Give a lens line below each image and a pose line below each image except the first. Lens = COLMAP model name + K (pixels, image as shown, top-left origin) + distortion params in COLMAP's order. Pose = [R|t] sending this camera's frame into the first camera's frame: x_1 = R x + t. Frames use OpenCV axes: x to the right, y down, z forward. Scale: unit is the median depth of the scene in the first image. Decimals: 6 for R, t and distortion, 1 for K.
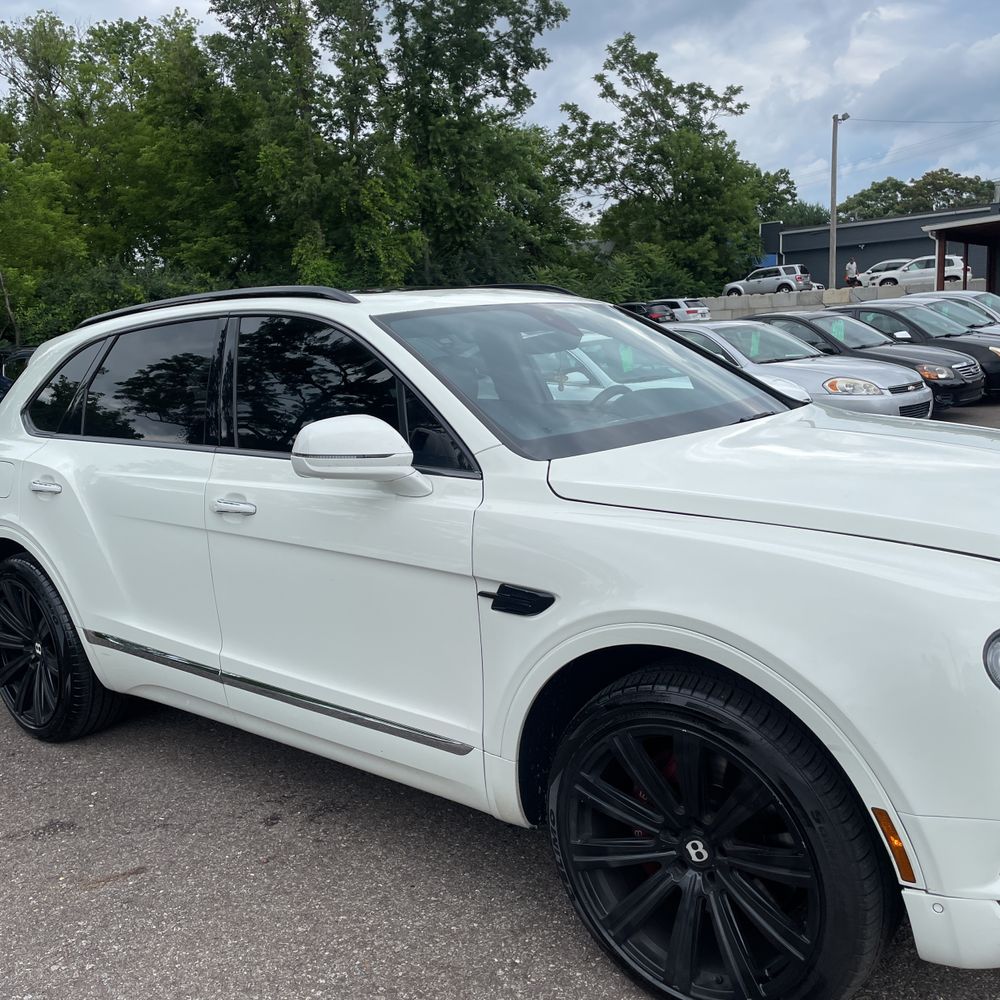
lens RADIAL K [[1029.3, 0, 497.5], [0, 1029.3, 491.1], [0, 0, 1]] dist [0.015693, 0.000000]
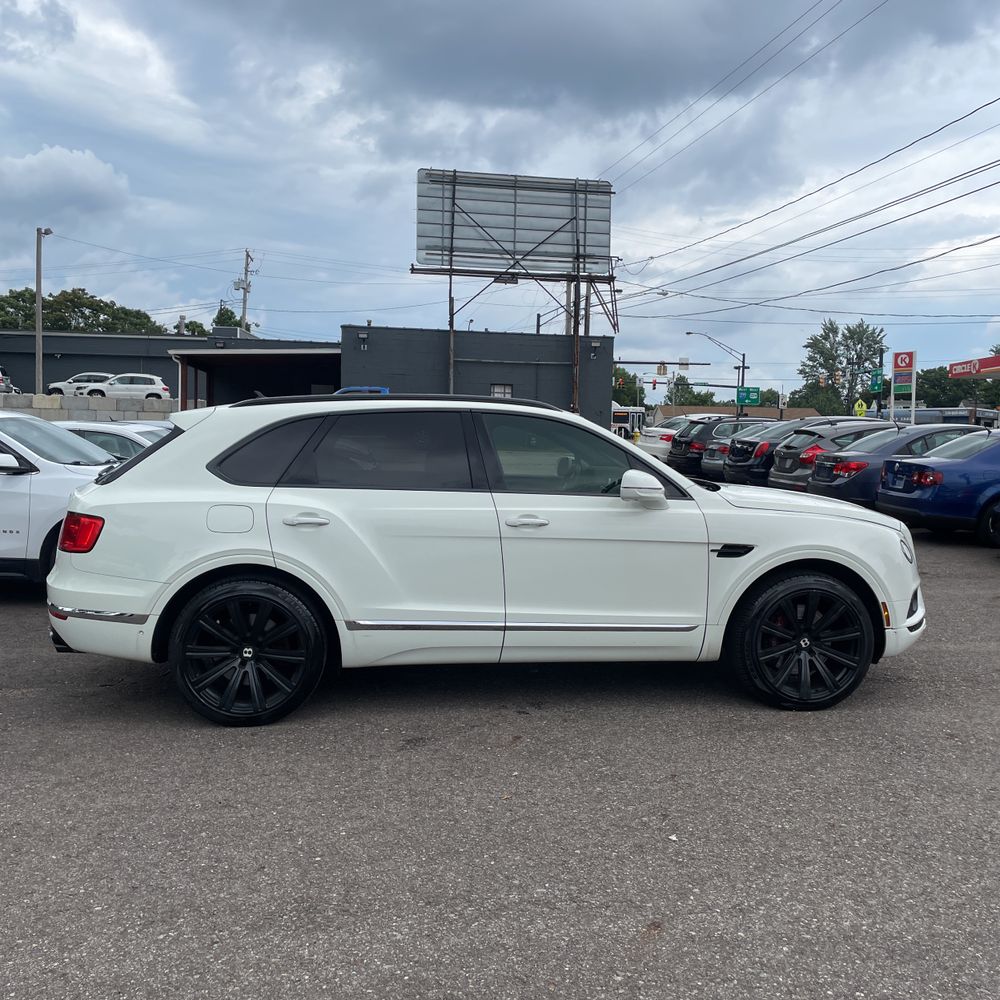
lens RADIAL K [[1029.3, 0, 508.2], [0, 1029.3, 502.4], [0, 0, 1]] dist [0.015693, 0.000000]
pose [[0.669838, 0.014076, 0.742373, -1.205599], [0.056884, 0.995909, -0.070209, 0.078726], [-0.740325, 0.089258, 0.666297, -0.097938]]
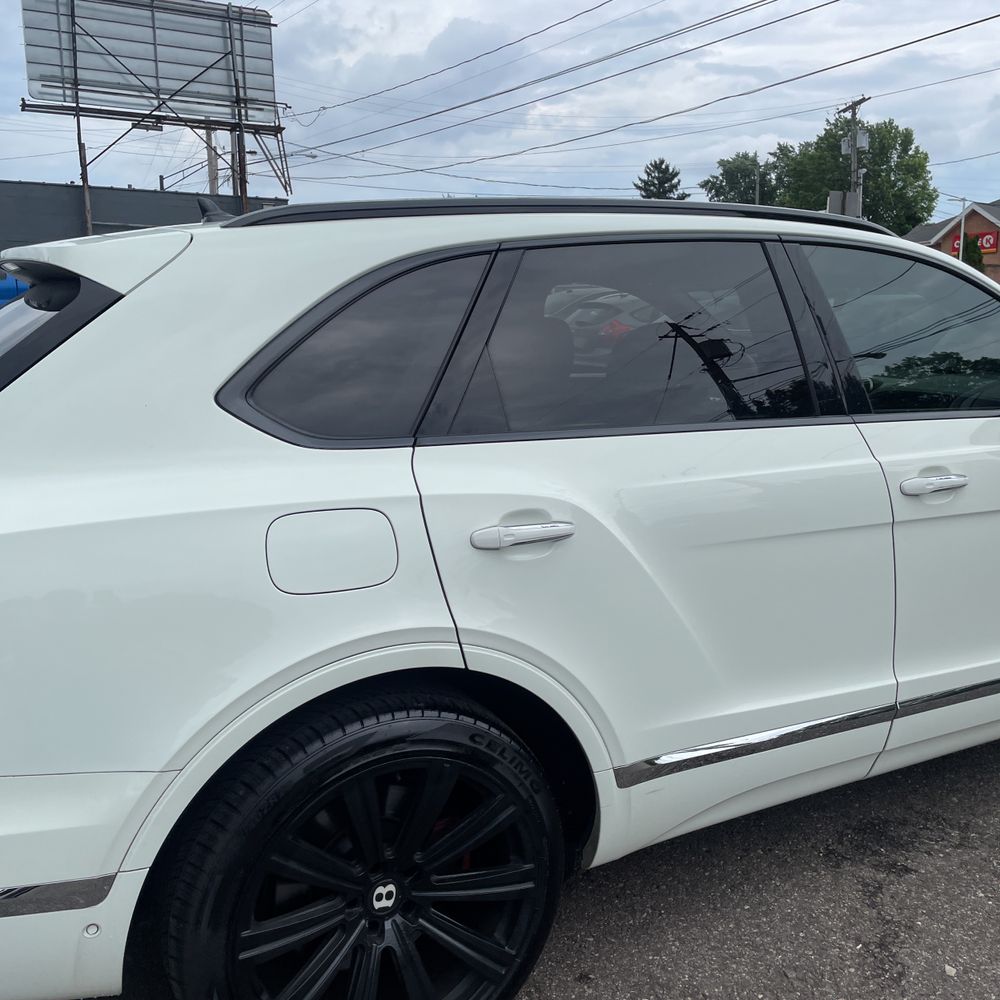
lens RADIAL K [[1029.3, 0, 501.4], [0, 1029.3, 491.3], [0, 0, 1]] dist [0.015693, 0.000000]
pose [[0.360500, -0.106824, 0.926622, -0.864776], [0.120848, 0.990397, 0.067161, -0.056276], [-0.924898, 0.087769, 0.369947, 0.782798]]
